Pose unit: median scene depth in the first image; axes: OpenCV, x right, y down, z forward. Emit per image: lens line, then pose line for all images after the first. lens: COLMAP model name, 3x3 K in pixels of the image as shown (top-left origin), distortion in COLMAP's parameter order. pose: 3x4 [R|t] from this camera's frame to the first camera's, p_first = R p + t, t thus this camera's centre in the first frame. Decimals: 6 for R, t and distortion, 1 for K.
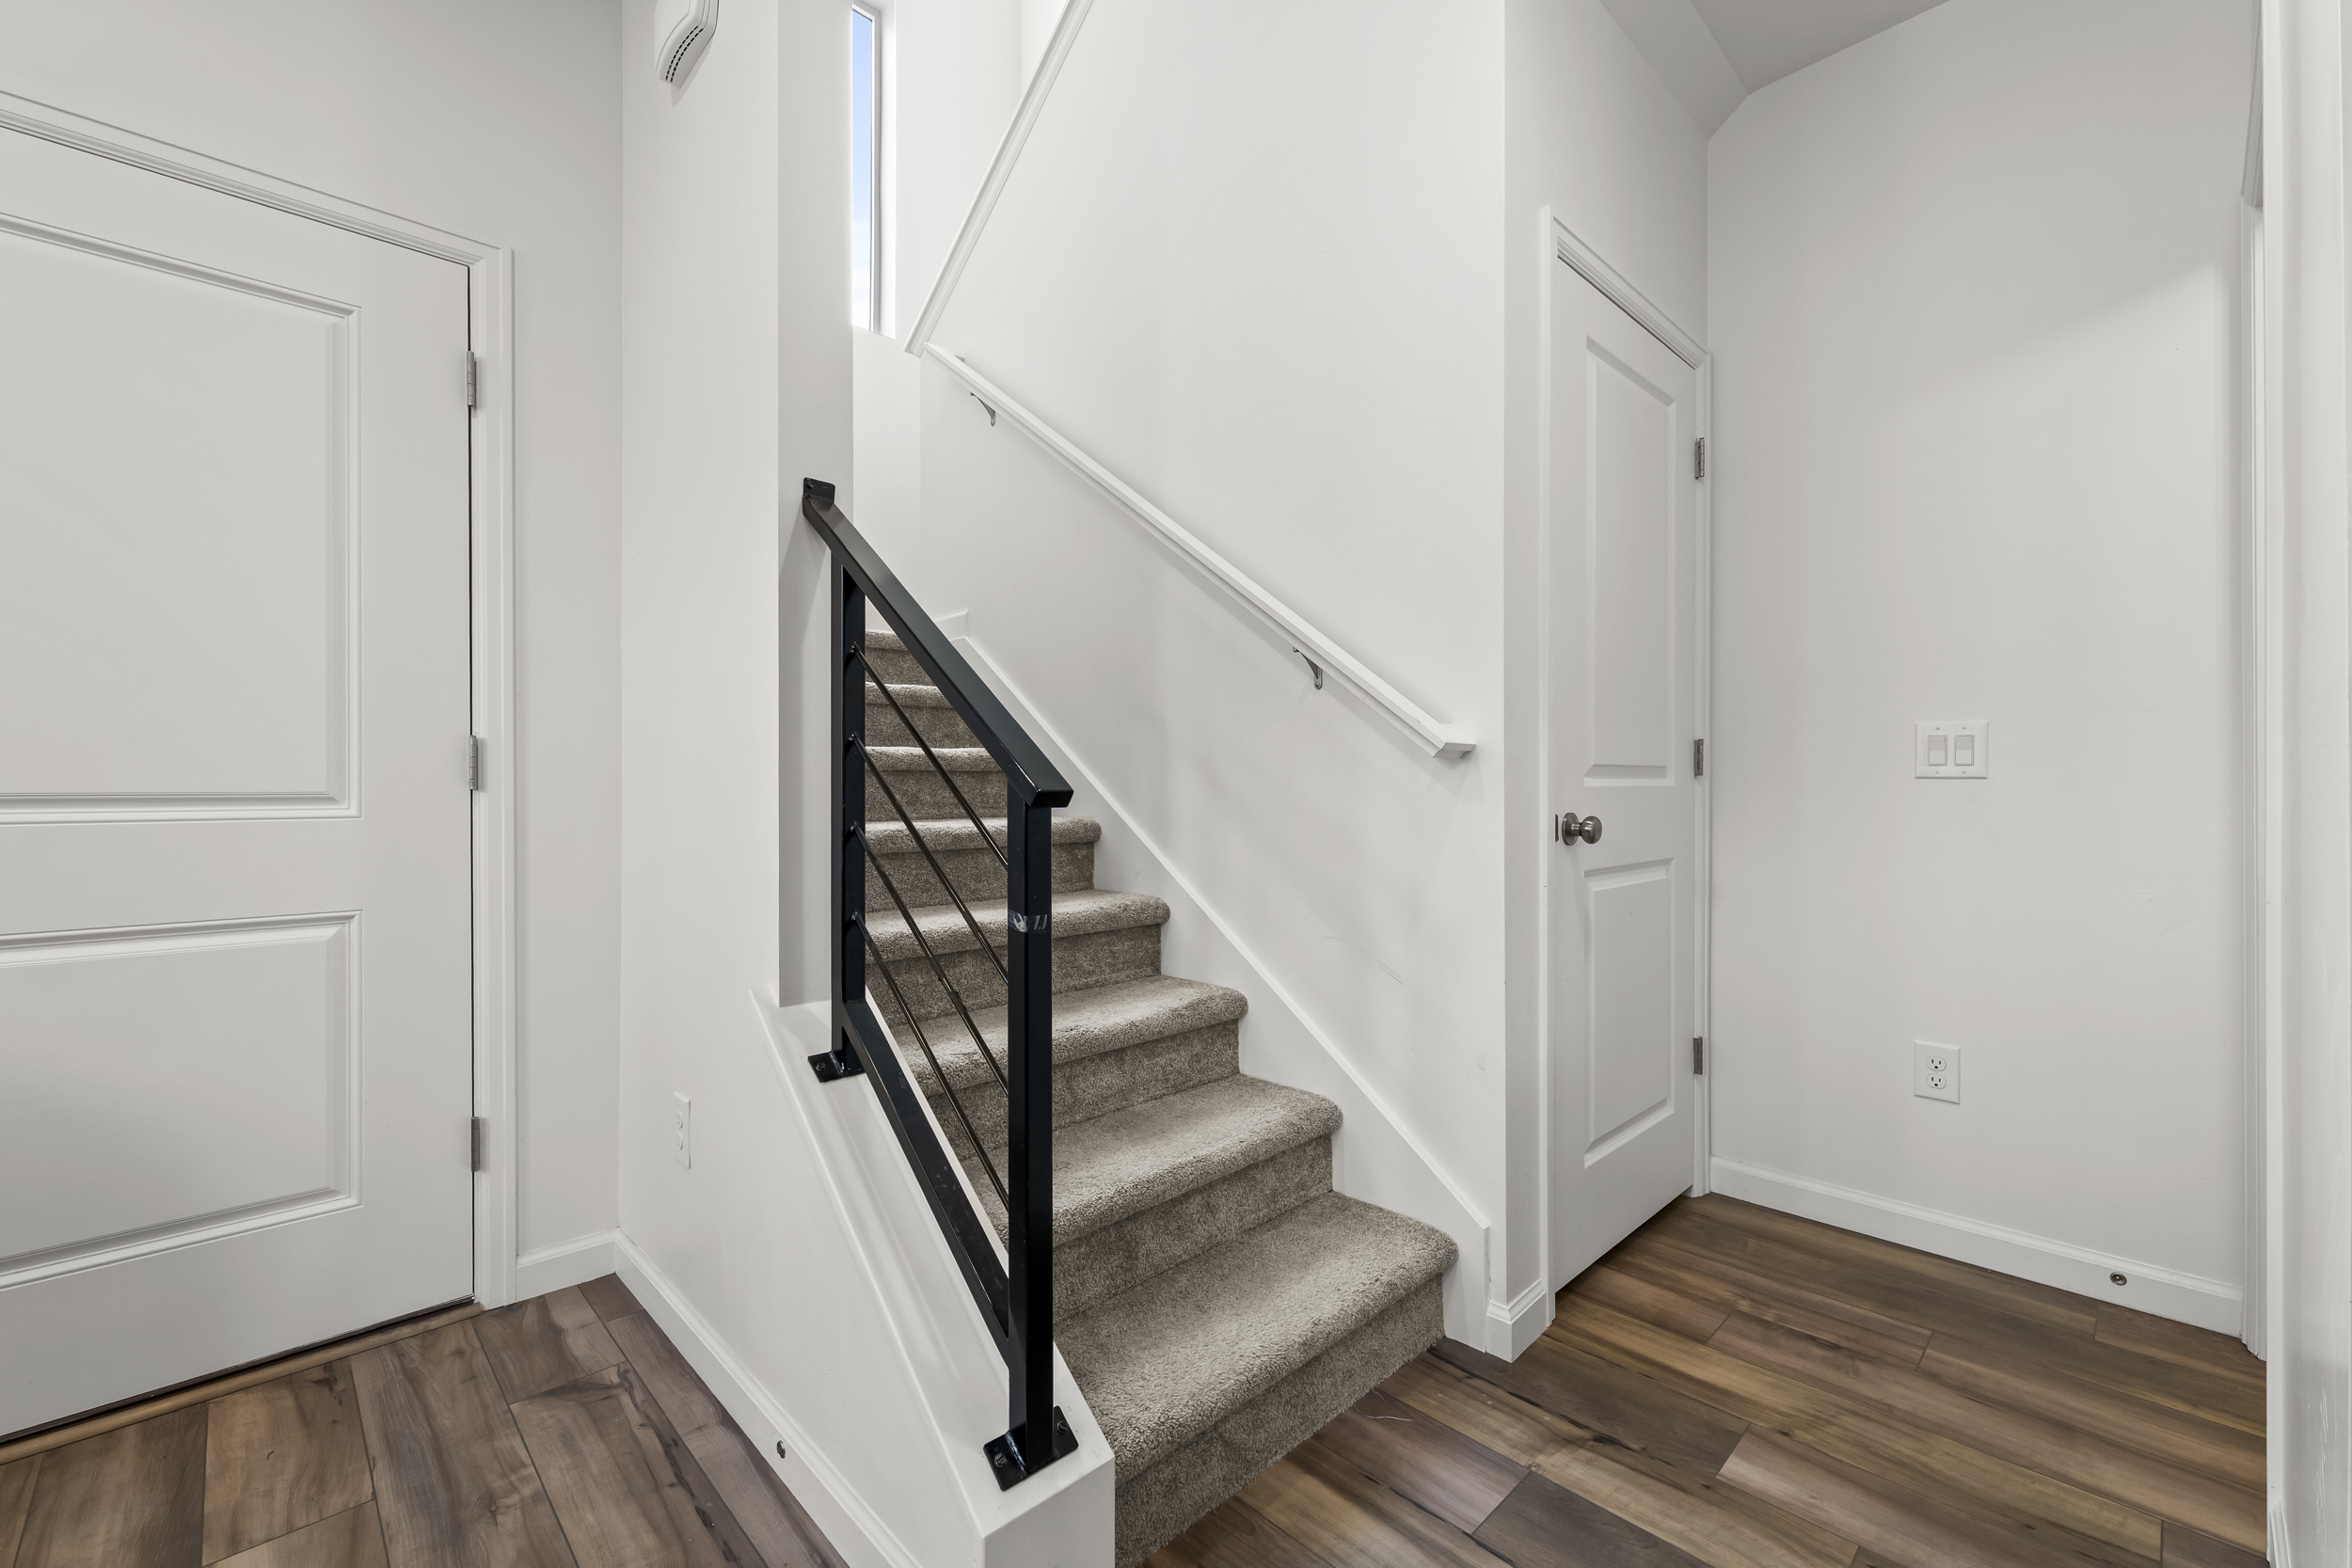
lens RADIAL K [[968.9, 0, 1169.5], [0, 968.9, 781.4], [0, 0, 1]] dist [0.001220, -0.000680]
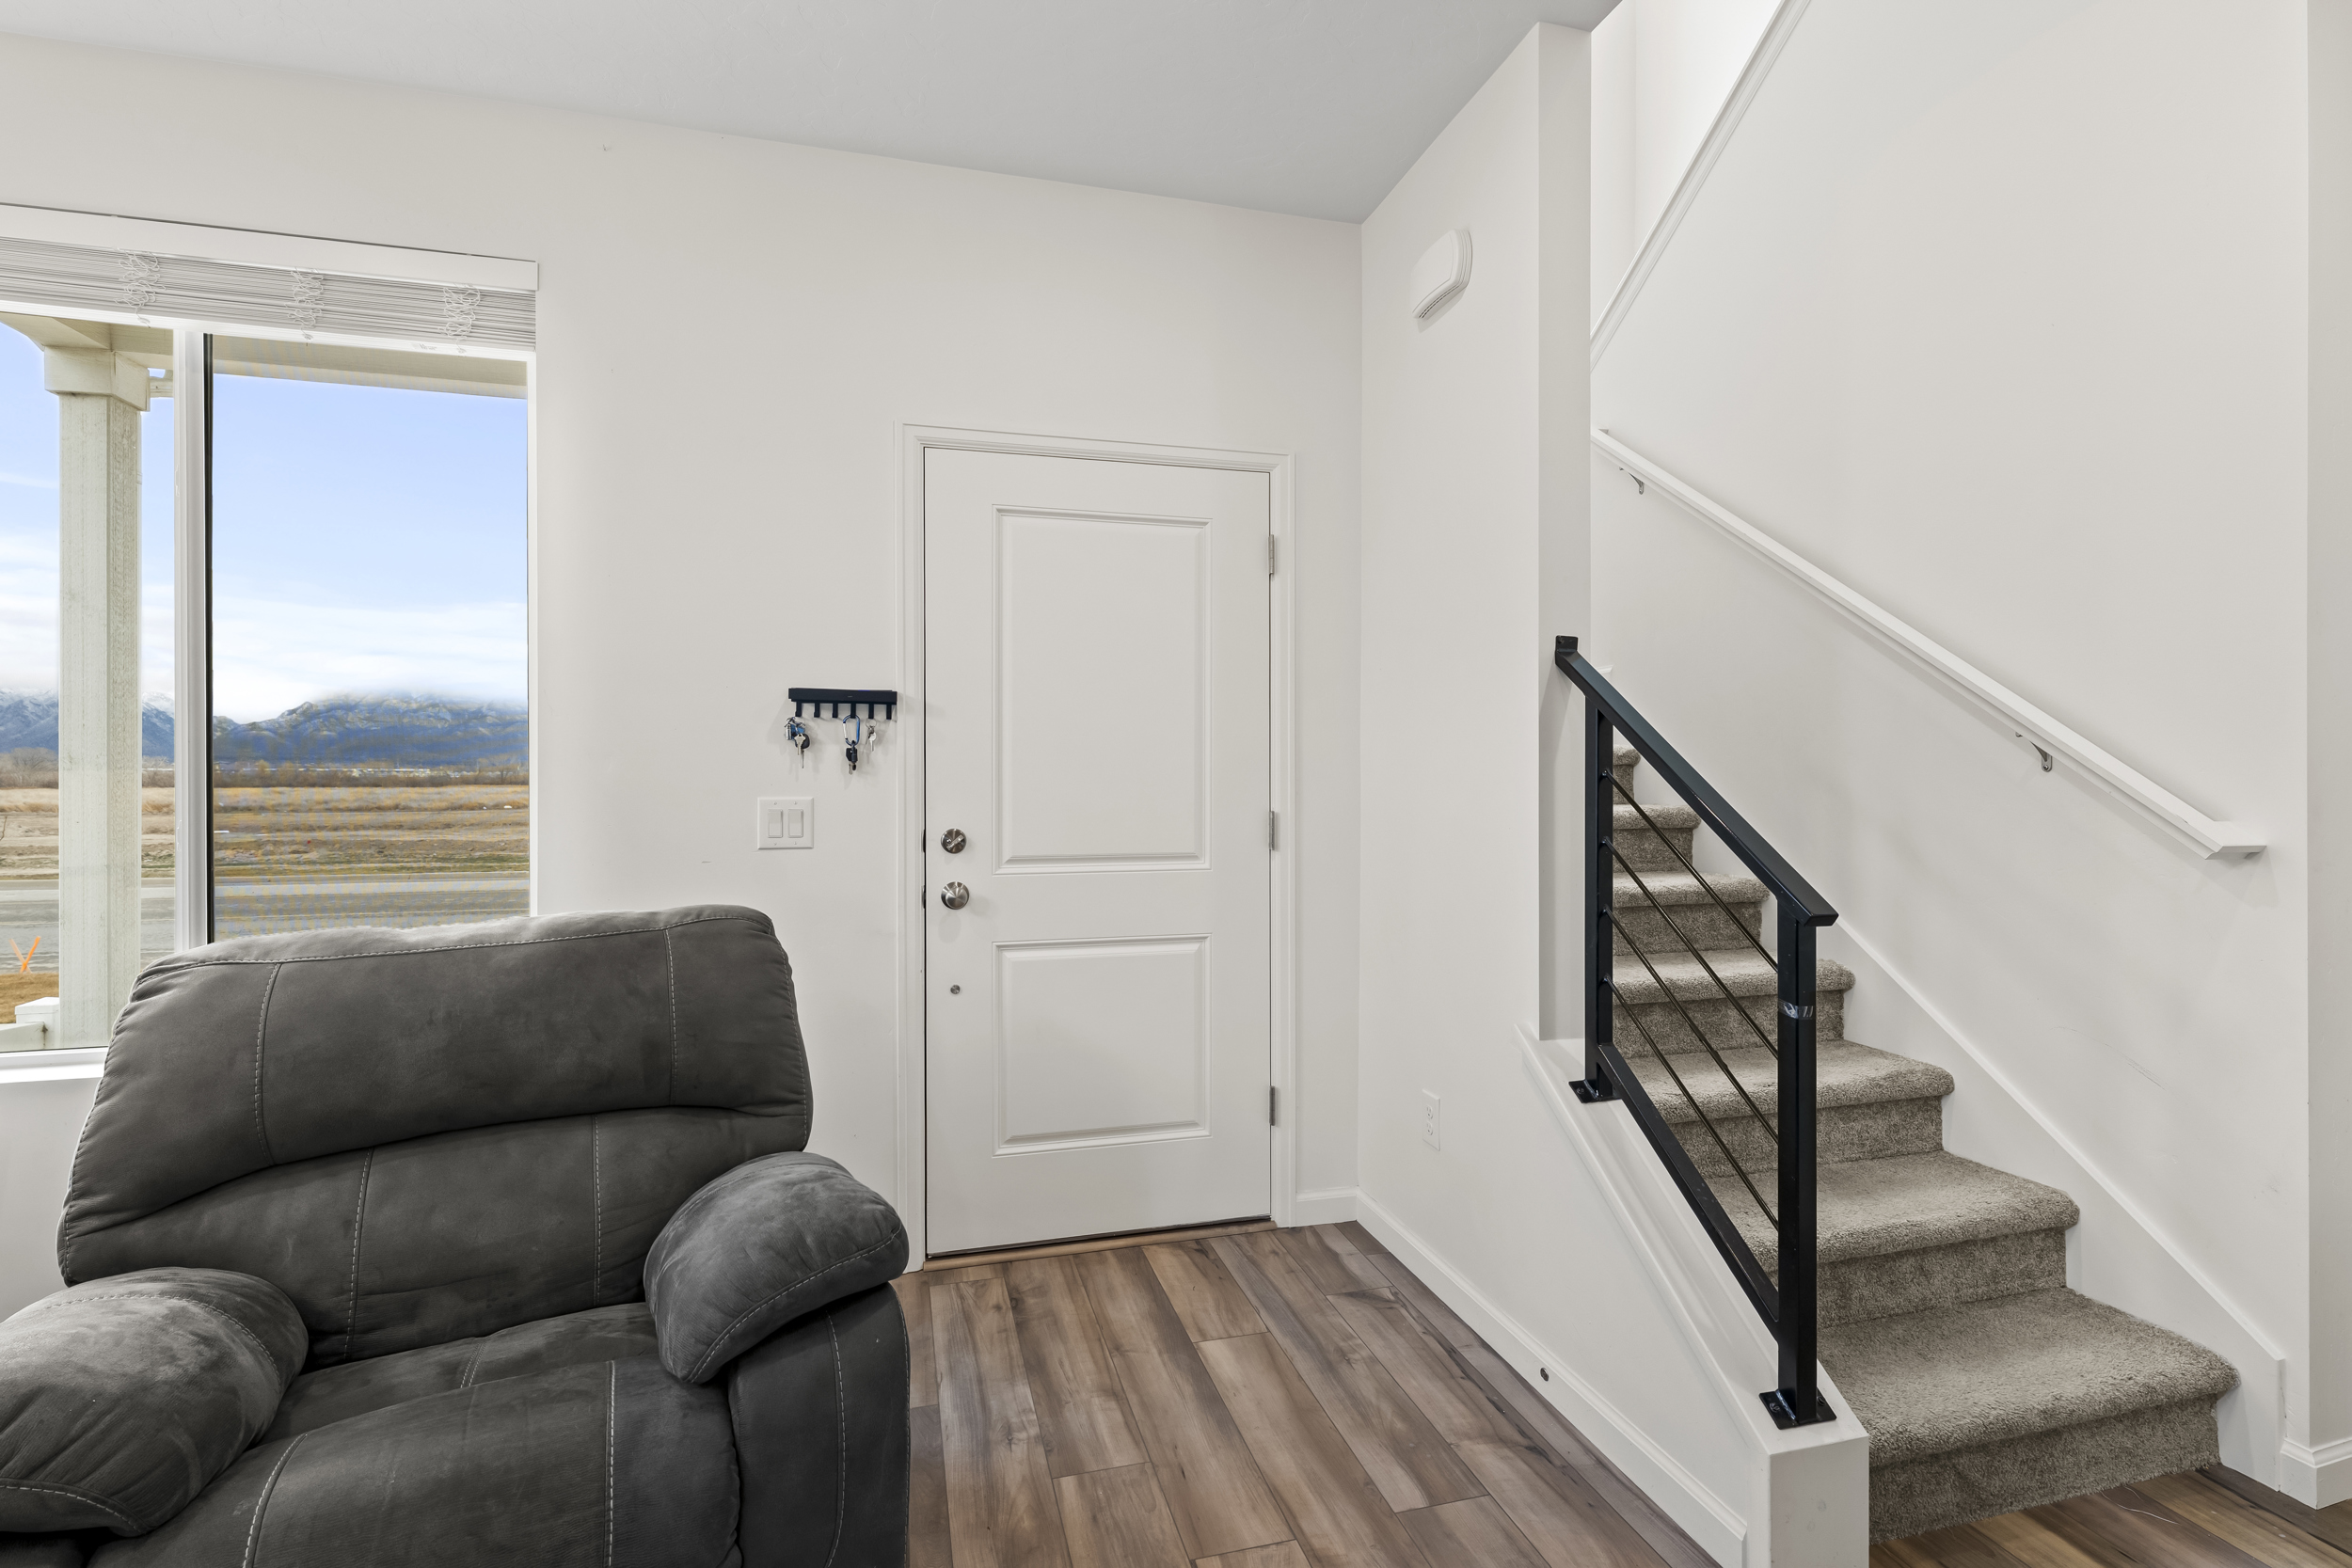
lens RADIAL K [[1062.6, 0, 1166.4], [0, 1062.6, 769.1], [0, 0, 1]] dist [-0.001603, -0.000286]
pose [[0.874802, 0.000247, -0.484480, -0.124224], [0.000284, 0.999999, 0.001022, -0.117567], [0.484480, -0.001032, 0.874802, -0.434733]]
